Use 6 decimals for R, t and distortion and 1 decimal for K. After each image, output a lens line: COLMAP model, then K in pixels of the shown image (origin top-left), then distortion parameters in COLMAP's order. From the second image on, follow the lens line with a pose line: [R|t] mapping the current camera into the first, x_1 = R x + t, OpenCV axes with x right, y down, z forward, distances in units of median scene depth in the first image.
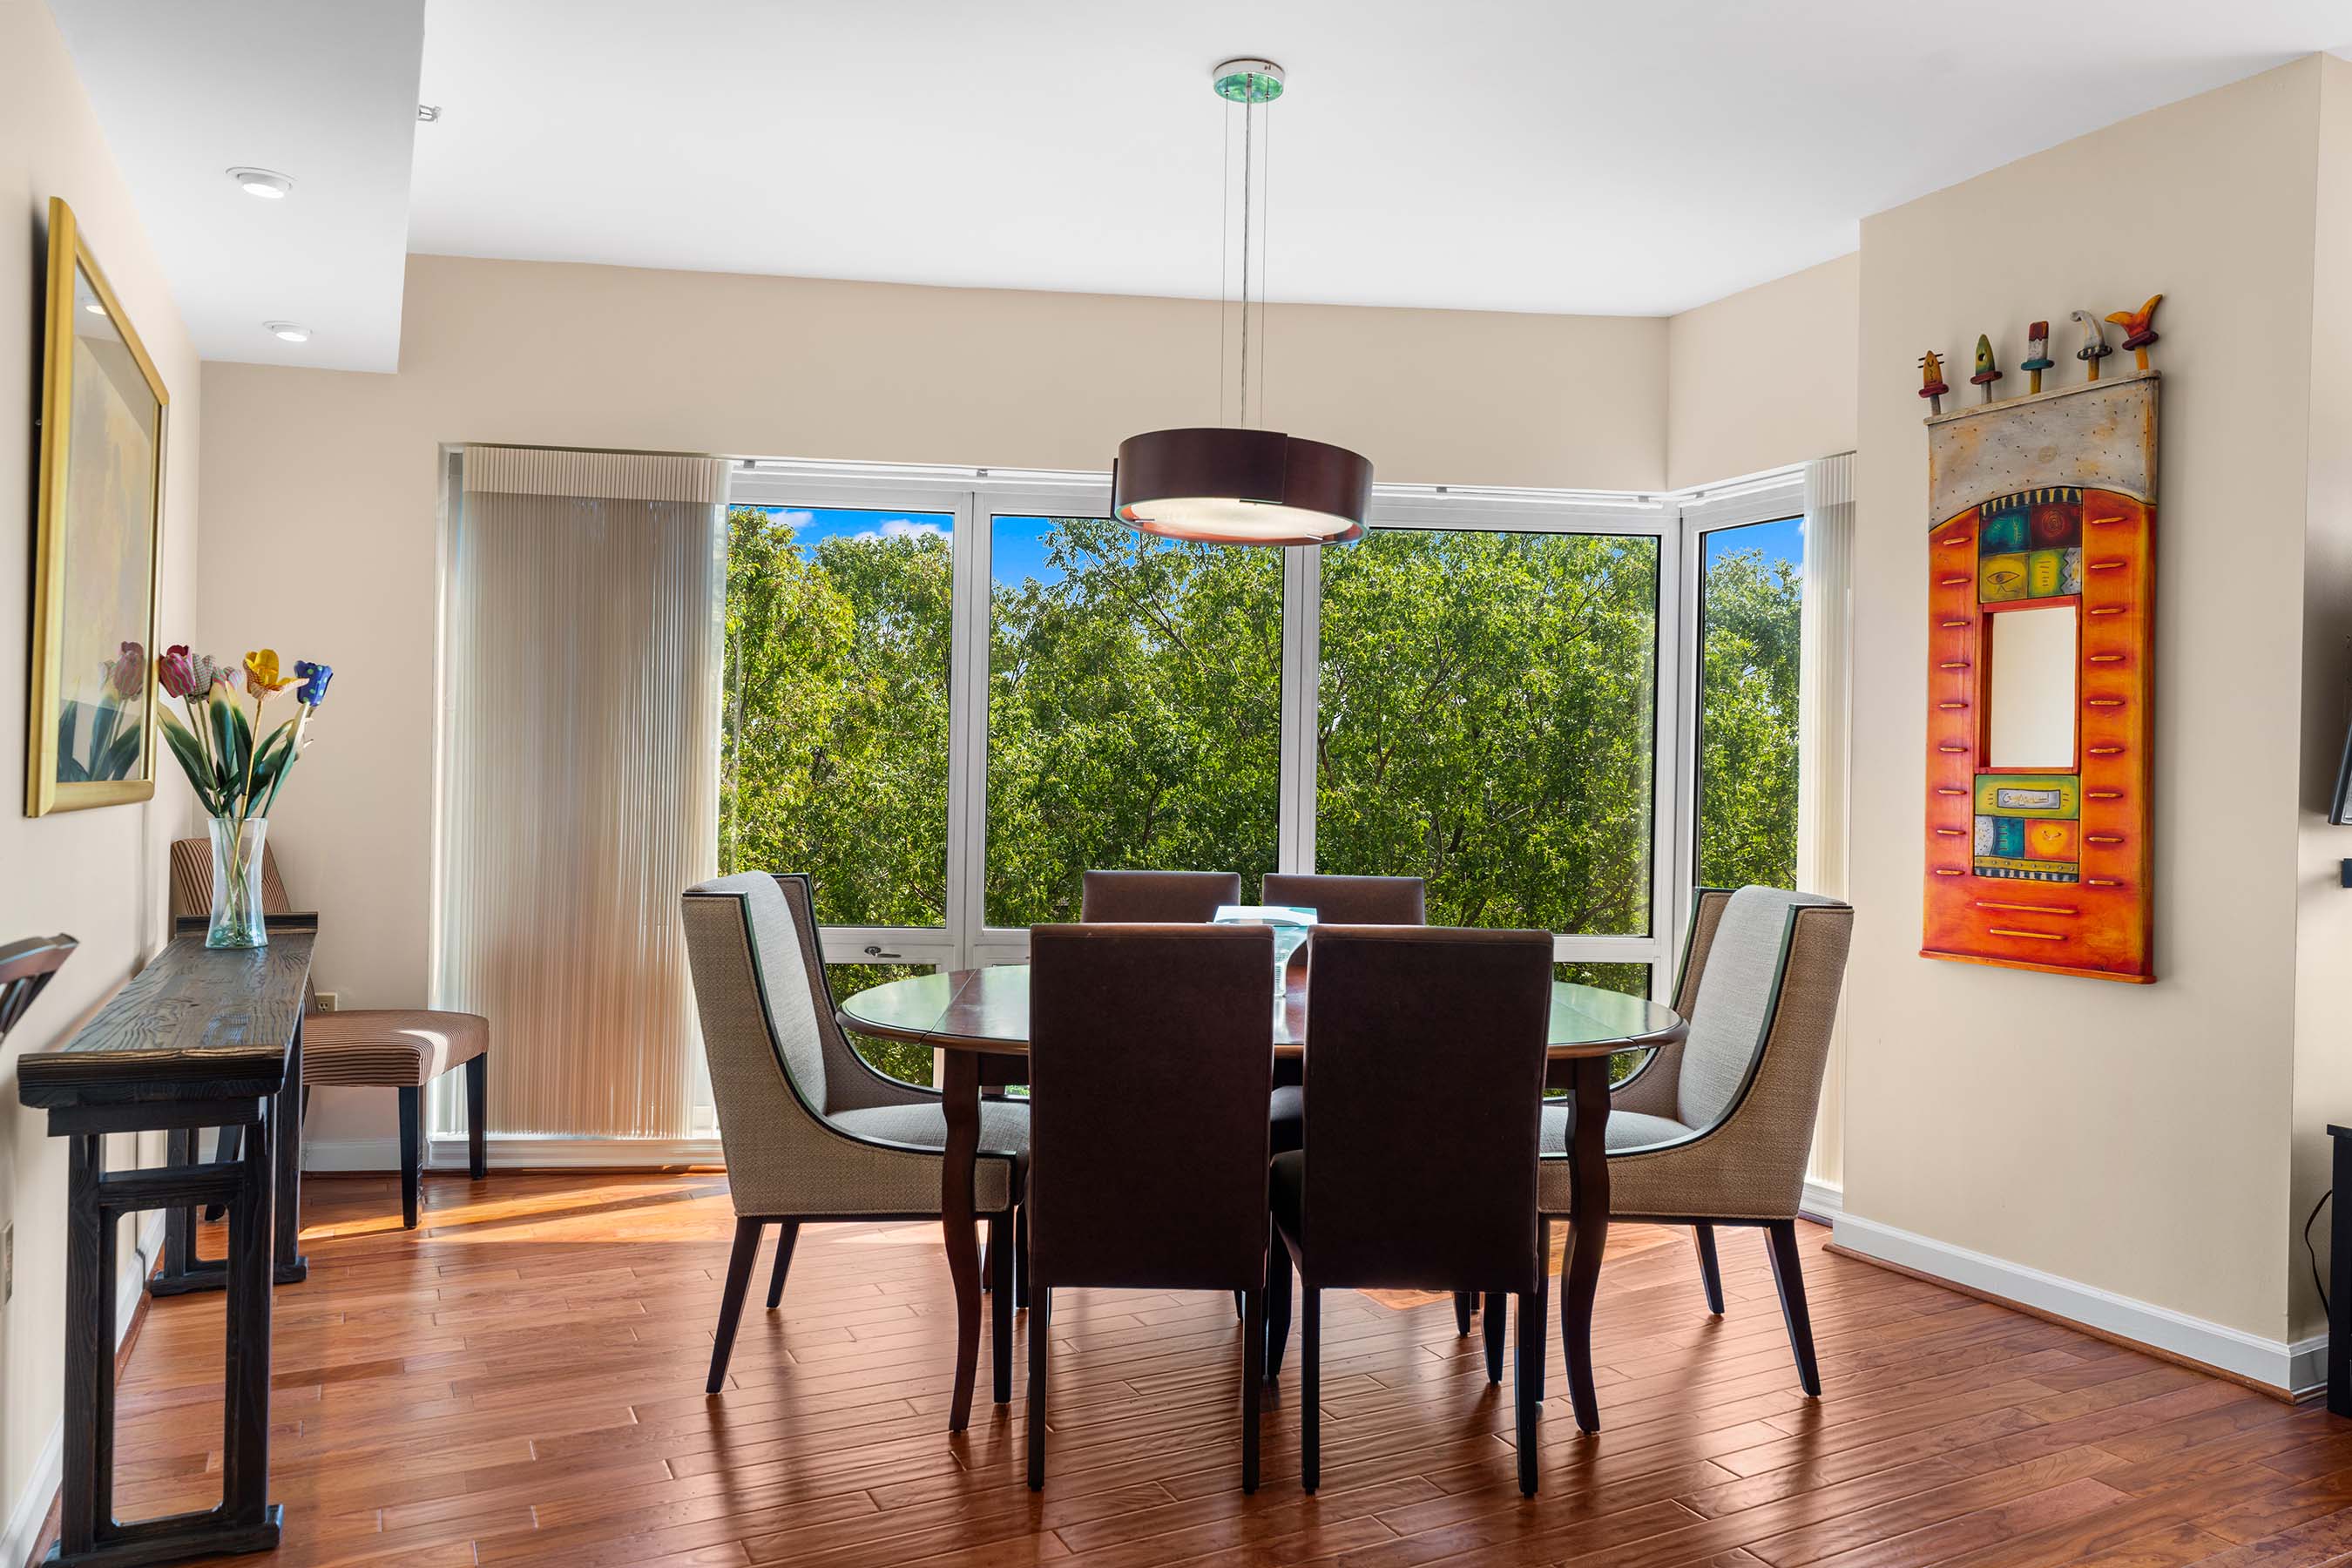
lens RADIAL K [[1588.1, 0, 1201.0], [0, 1588.1, 779.4], [0, 0, 1]] dist [-0.000693, 0.000796]
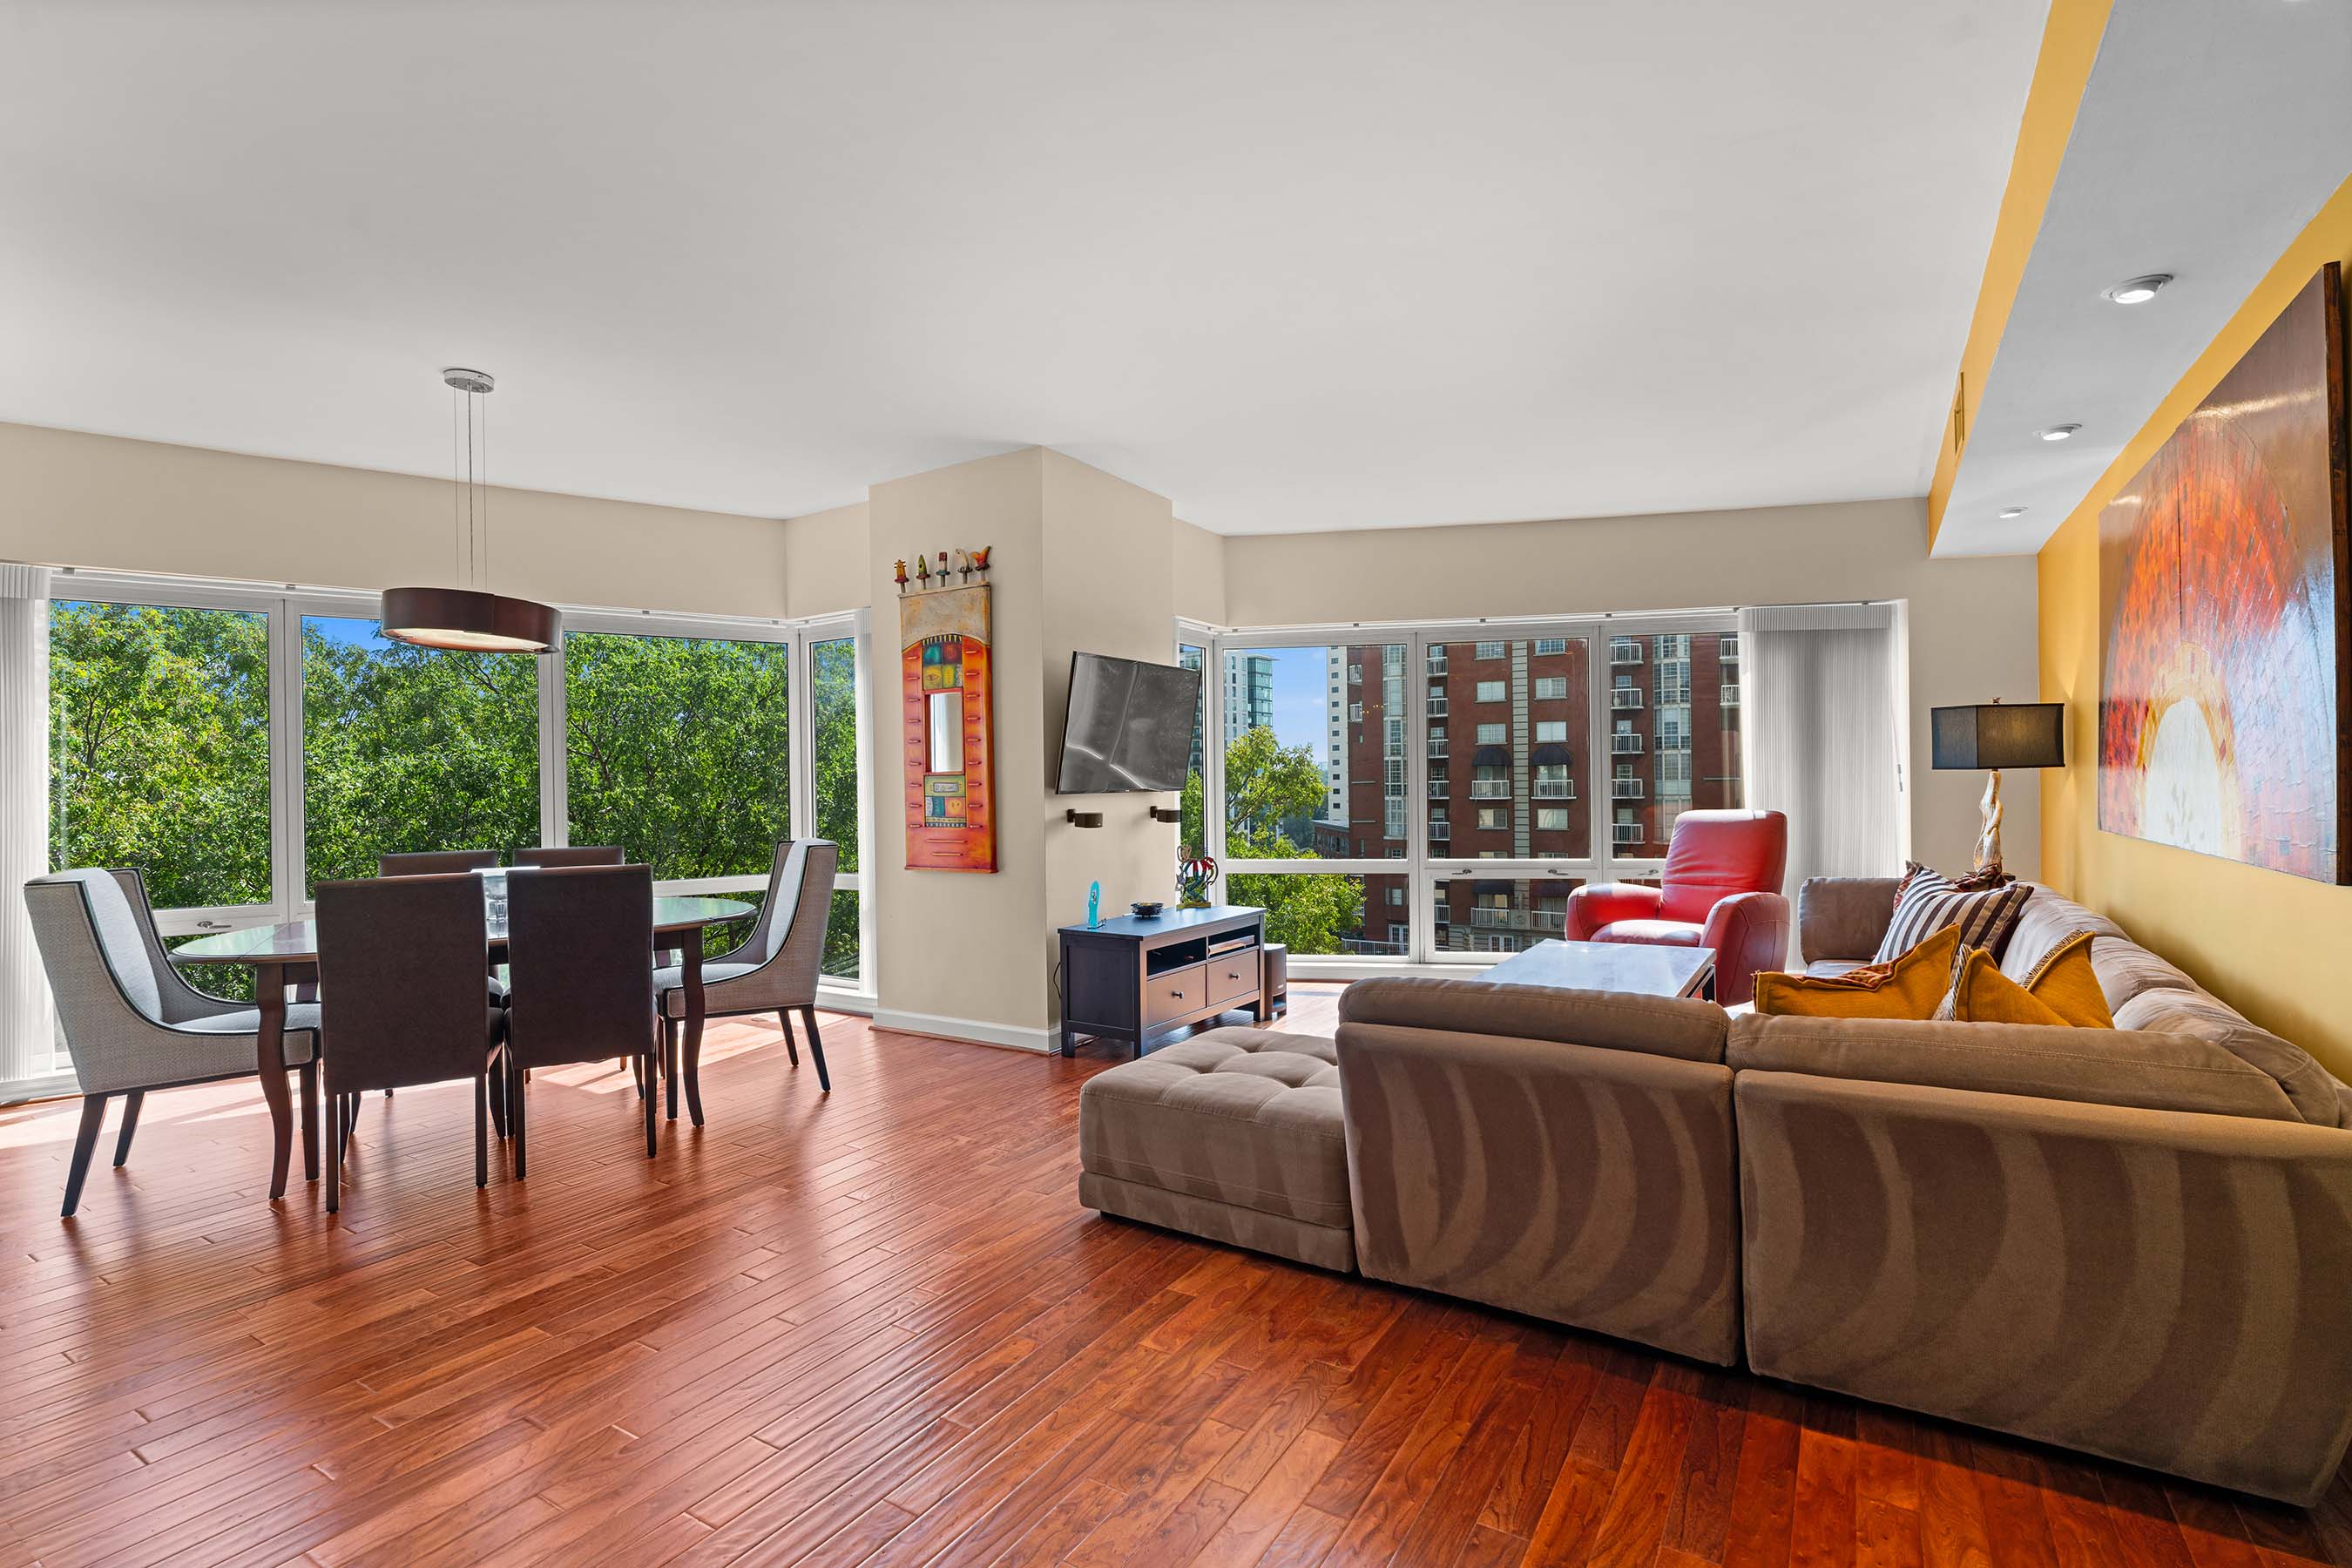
lens RADIAL K [[1093.2, 0, 1183.0], [0, 1093.2, 778.2], [0, 0, 1]] dist [-0.001852, 0.002289]
pose [[0.866844, -0.031912, 0.497557, 0.091094], [0.032648, 0.999441, 0.007221, 0.000608], [-0.497510, 0.009985, 0.867401, -0.367578]]
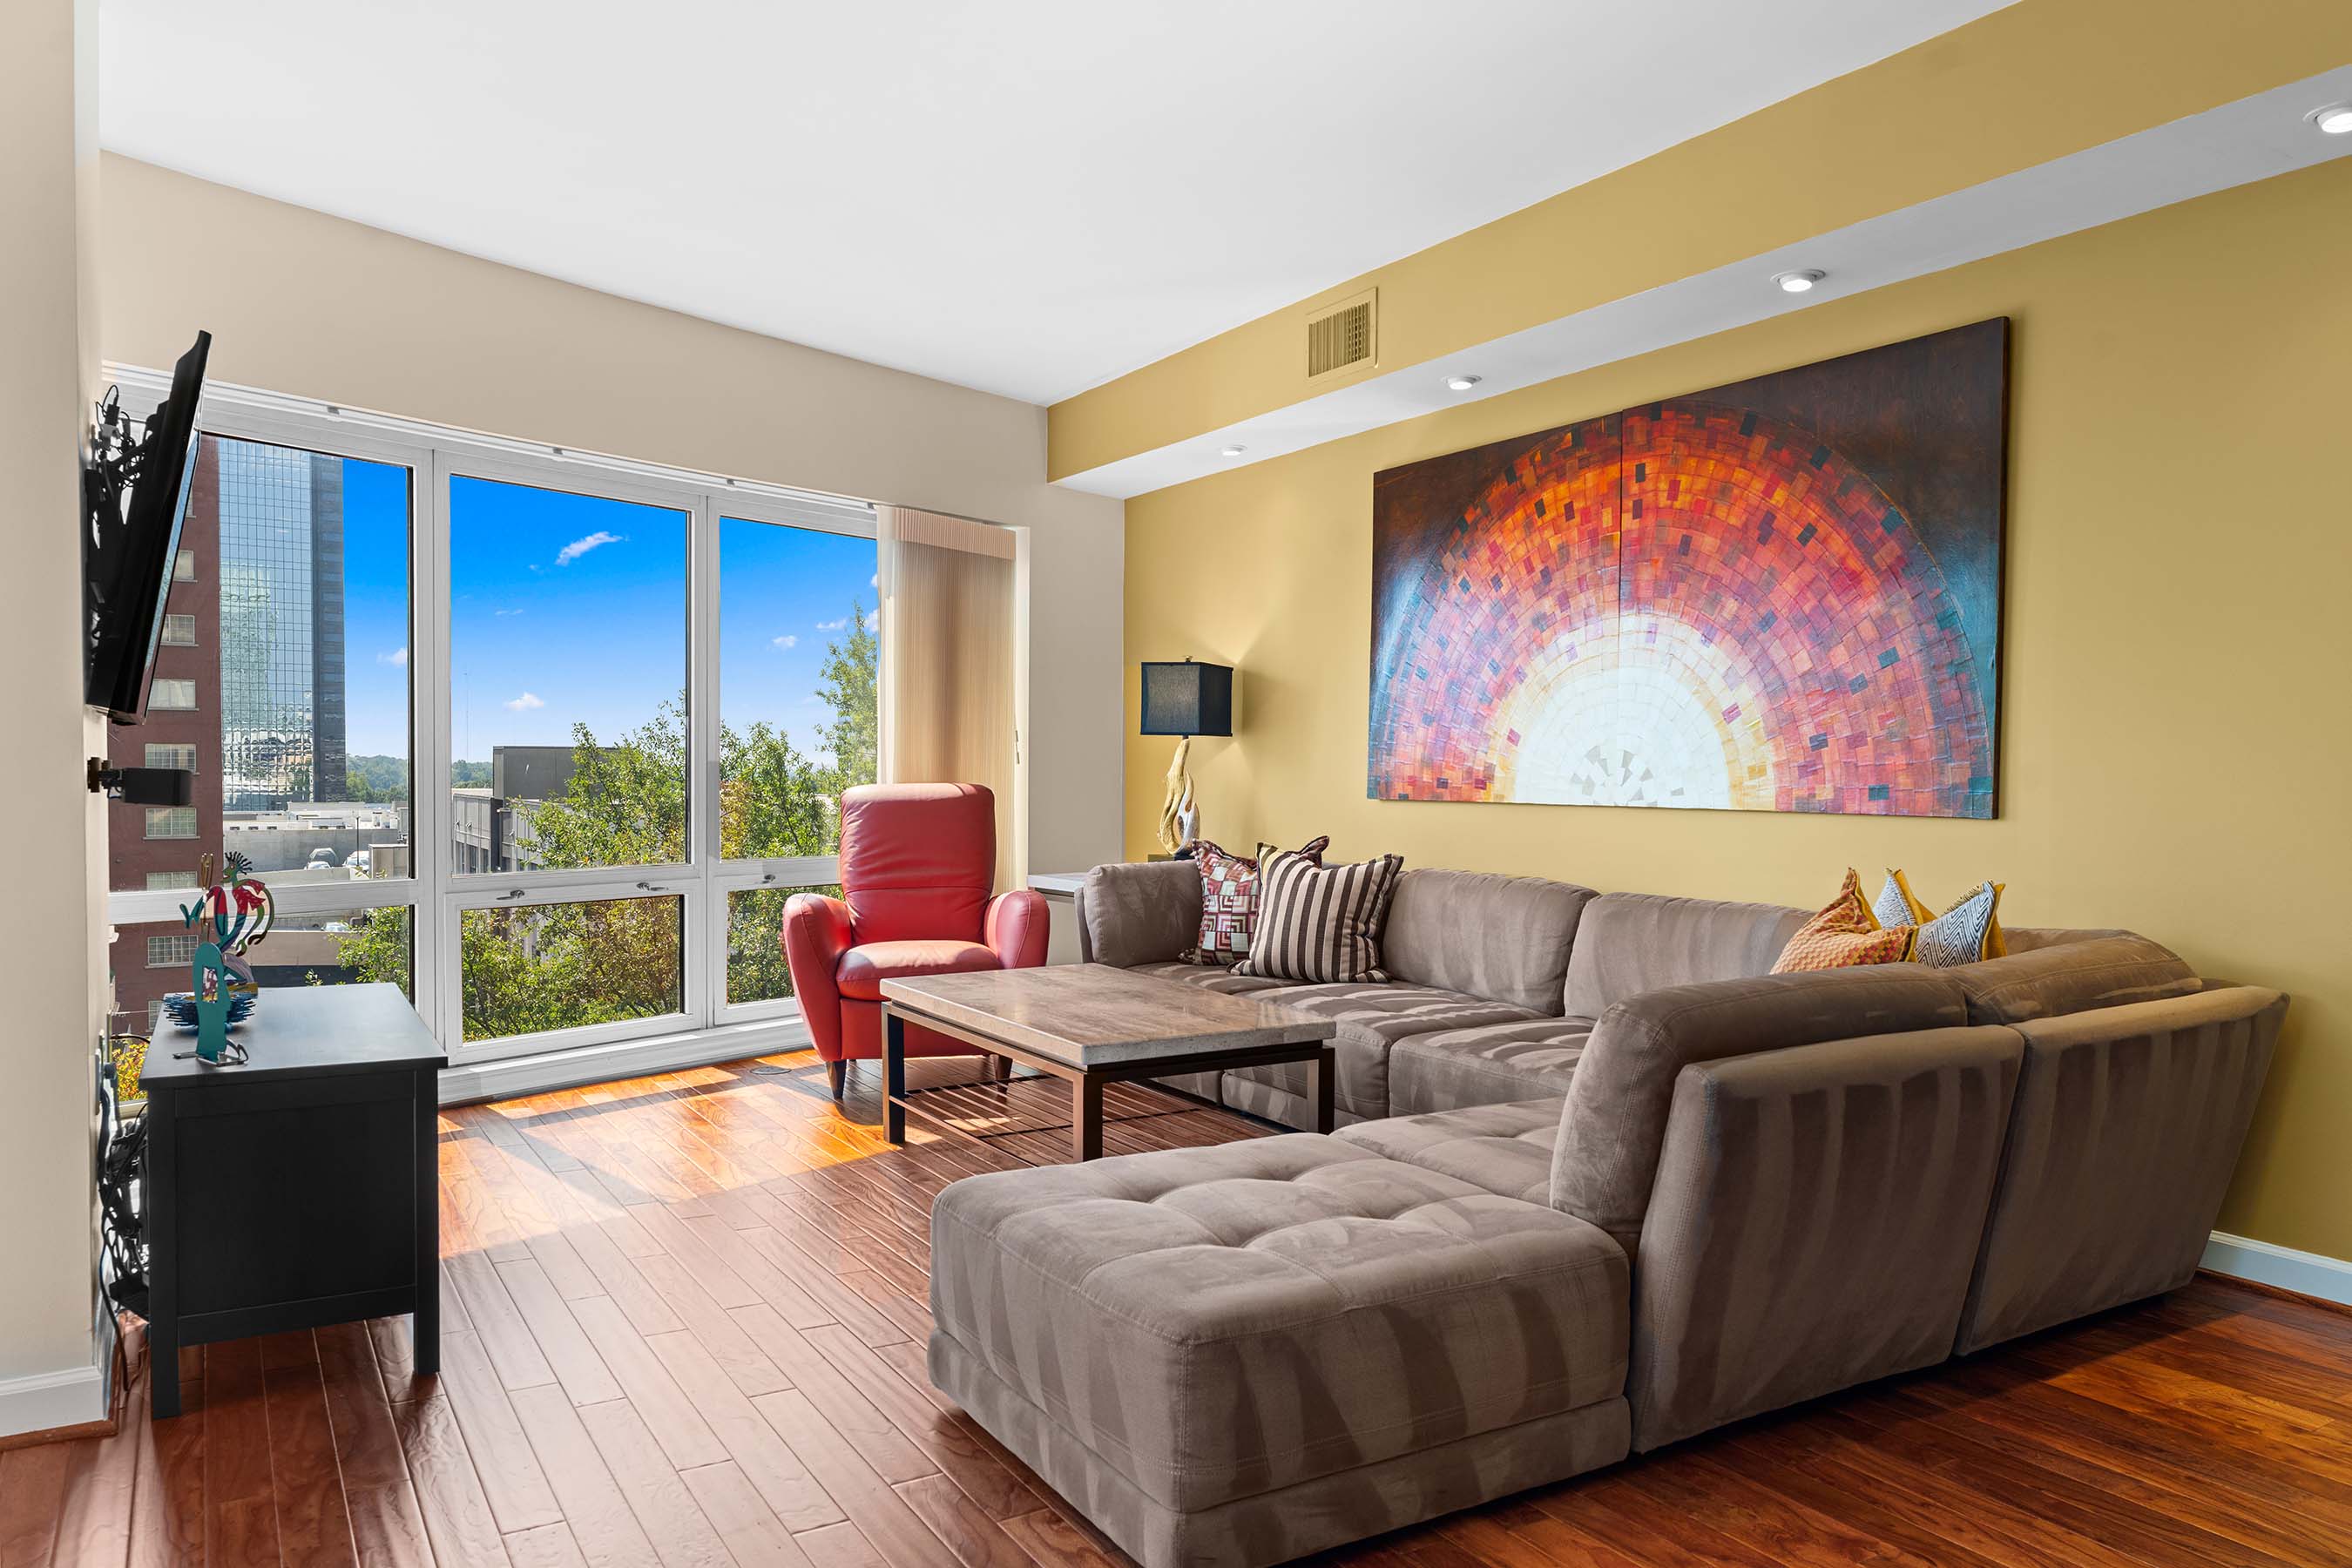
lens RADIAL K [[1587.7, 0, 1176.1], [0, 1587.7, 822.5], [0, 0, 1]] dist [0.000978, 0.001751]
pose [[-0.056278, -0.055568, 0.996868, -0.113958], [-0.007672, 0.998445, 0.055223, 0.031025], [-0.998386, -0.004540, -0.056616, 0.447583]]
